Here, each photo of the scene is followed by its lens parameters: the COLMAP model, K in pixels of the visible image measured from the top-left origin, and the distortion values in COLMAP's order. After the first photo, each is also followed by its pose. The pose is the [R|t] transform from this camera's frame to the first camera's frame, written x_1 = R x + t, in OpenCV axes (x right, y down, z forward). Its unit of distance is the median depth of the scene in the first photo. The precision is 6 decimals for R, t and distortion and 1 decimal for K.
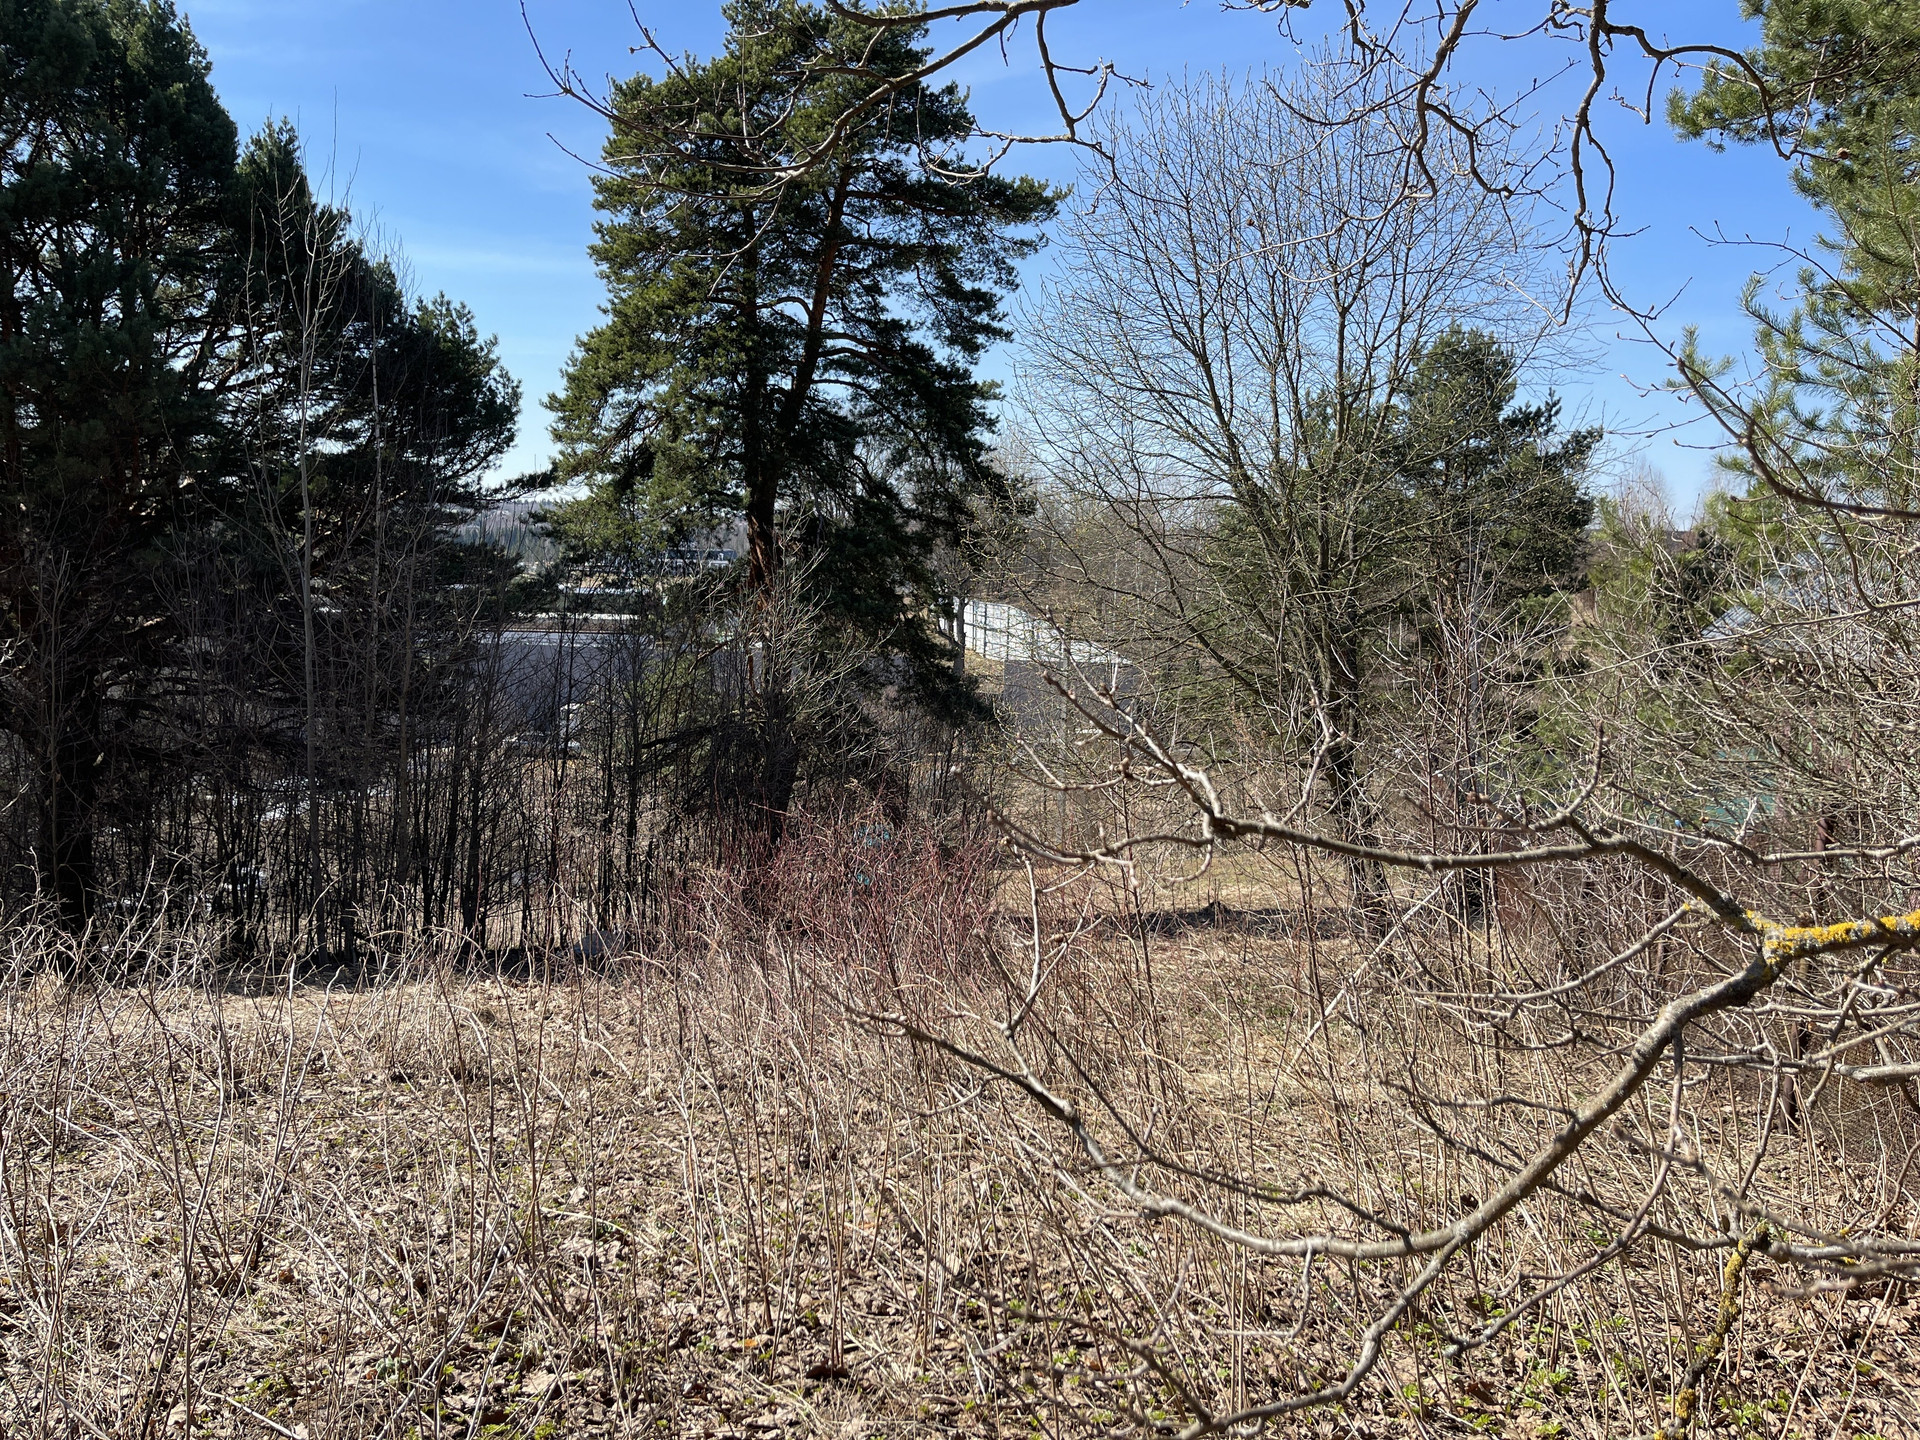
lens RADIAL K [[1485.7, 0, 960.0], [0, 1485.7, 720.0], [0, 0, 1]] dist [0.020754, 0.008515]
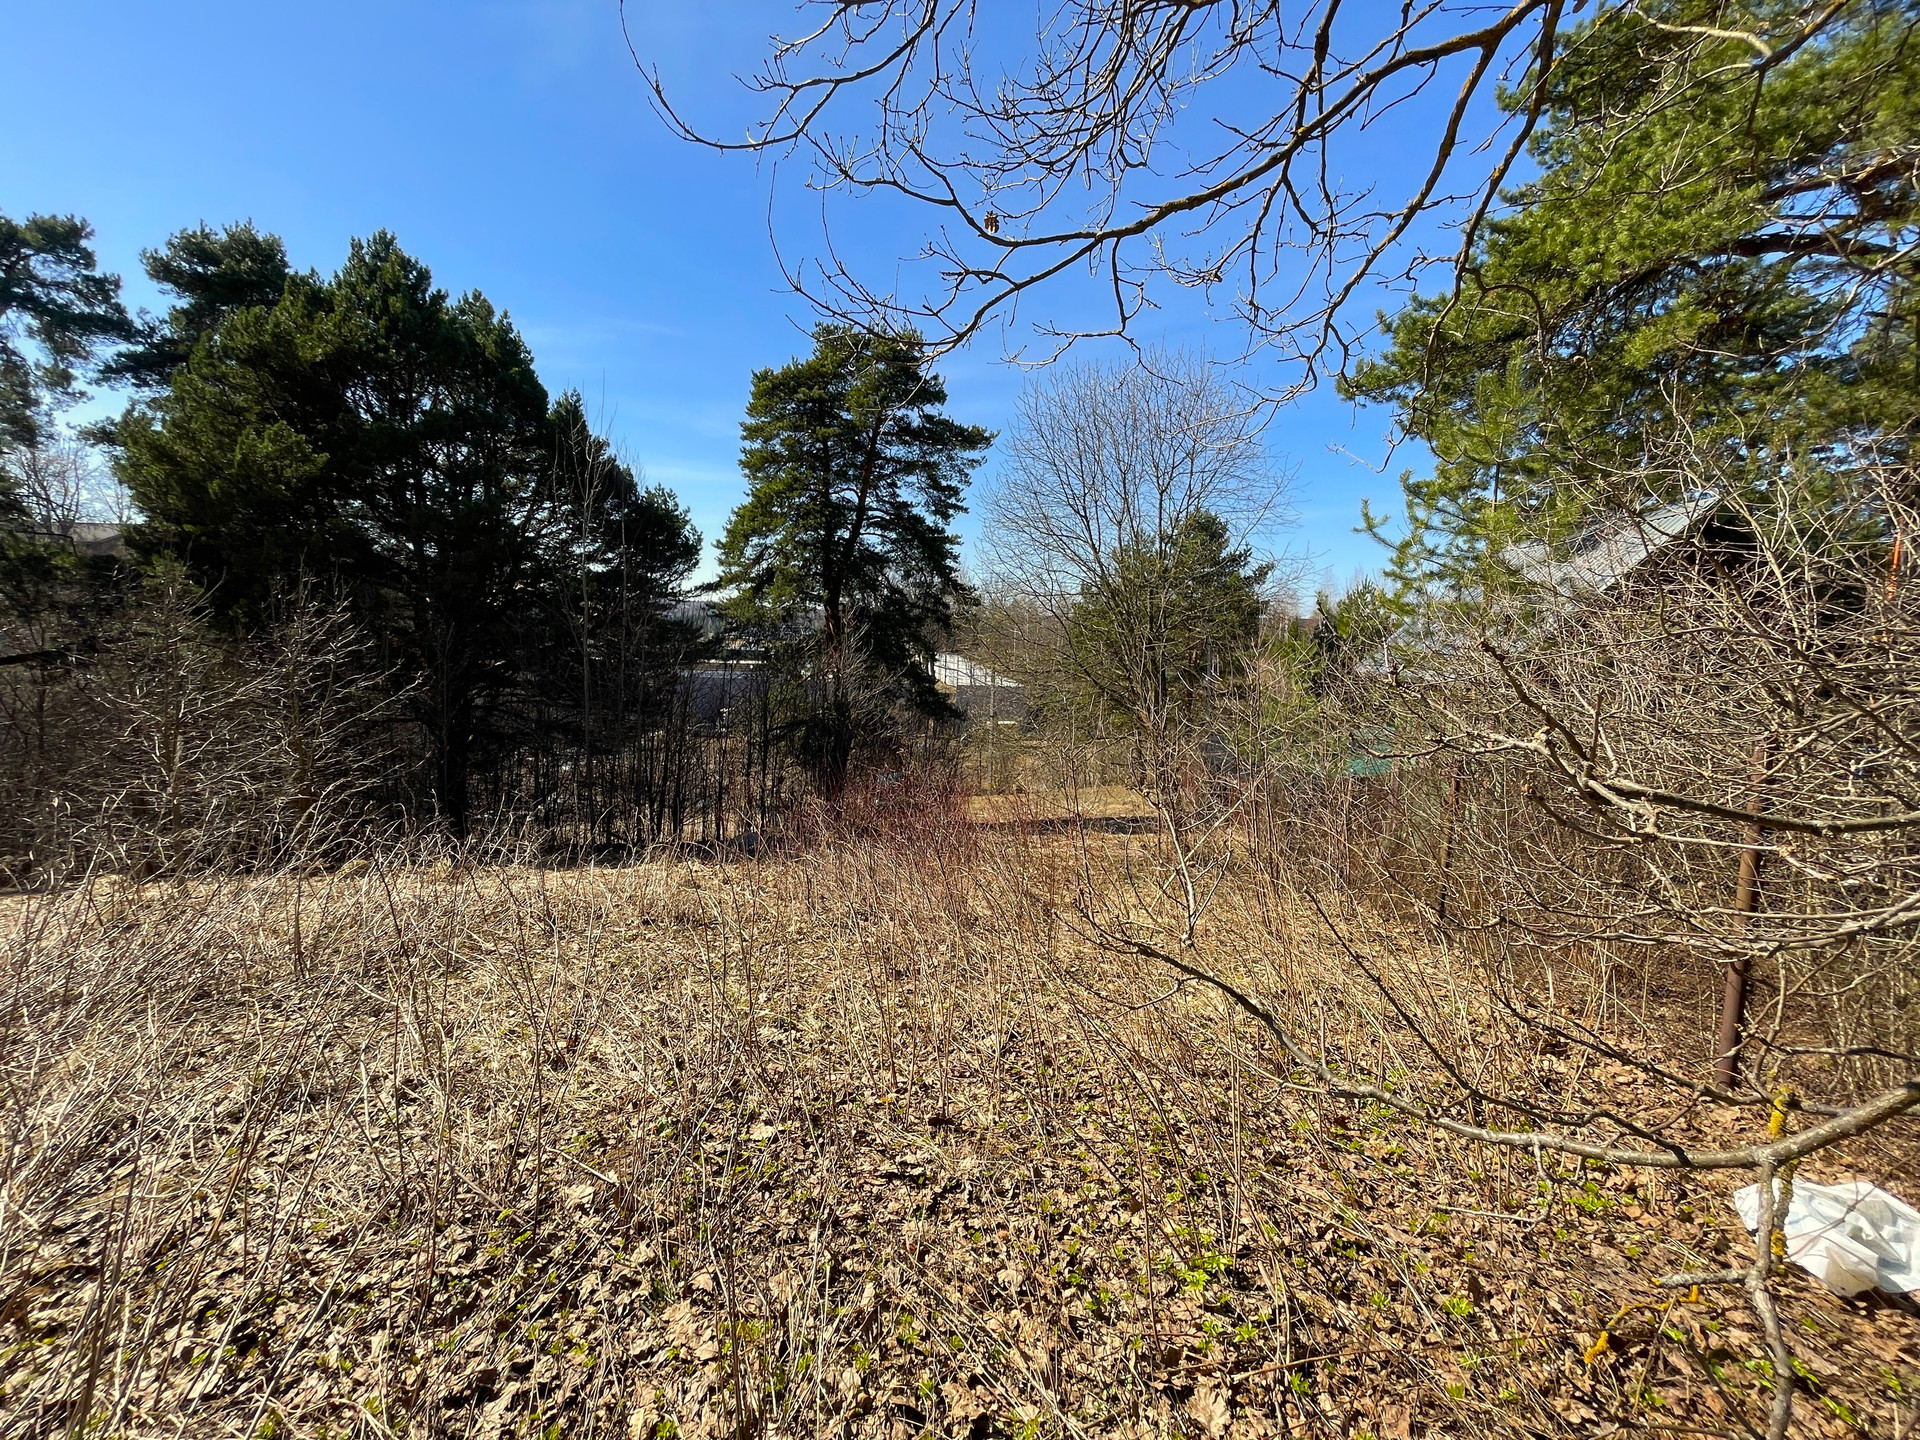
lens RADIAL K [[783.7, 0, 952.6], [0, 783.7, 715.2], [0, 0, 1]] dist [0.001862, 0.000419]
pose [[0.999535, 0.000336, 0.030482, -0.014375], [-0.000251, 0.999996, -0.002768, 0.000929], [-0.030483, 0.002759, 0.999531, 0.023077]]
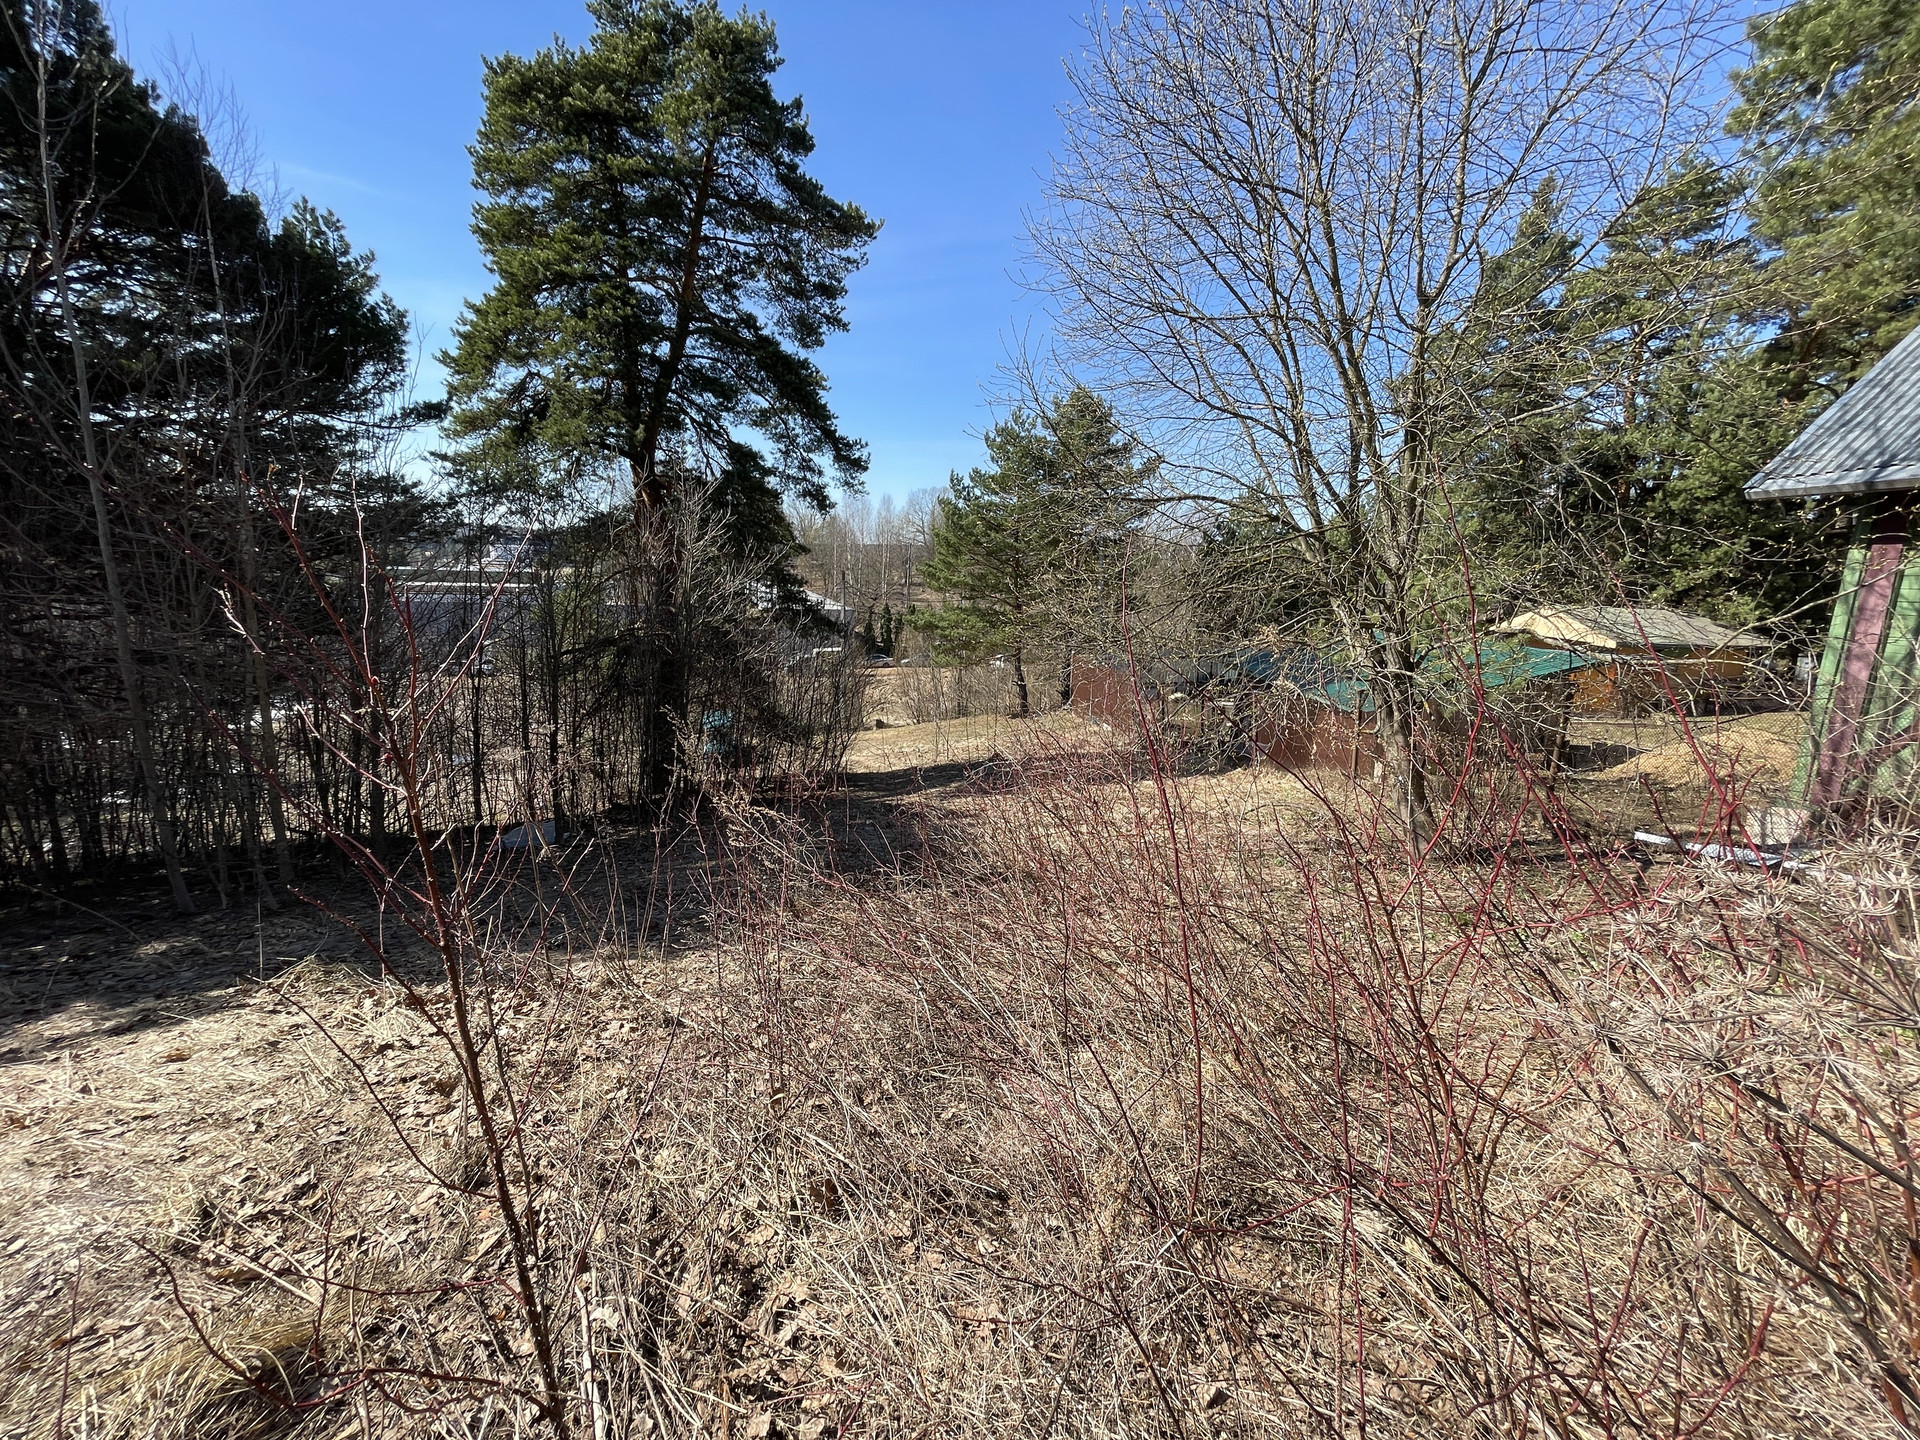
lens RADIAL K [[783.7, 0, 952.6], [0, 783.7, 715.2], [0, 0, 1]] dist [0.001862, 0.000419]
pose [[0.961192, -0.046710, 0.271896, -0.080127], [0.022745, 0.995625, 0.090634, 0.015566], [-0.274940, -0.080932, 0.958049, 0.310128]]
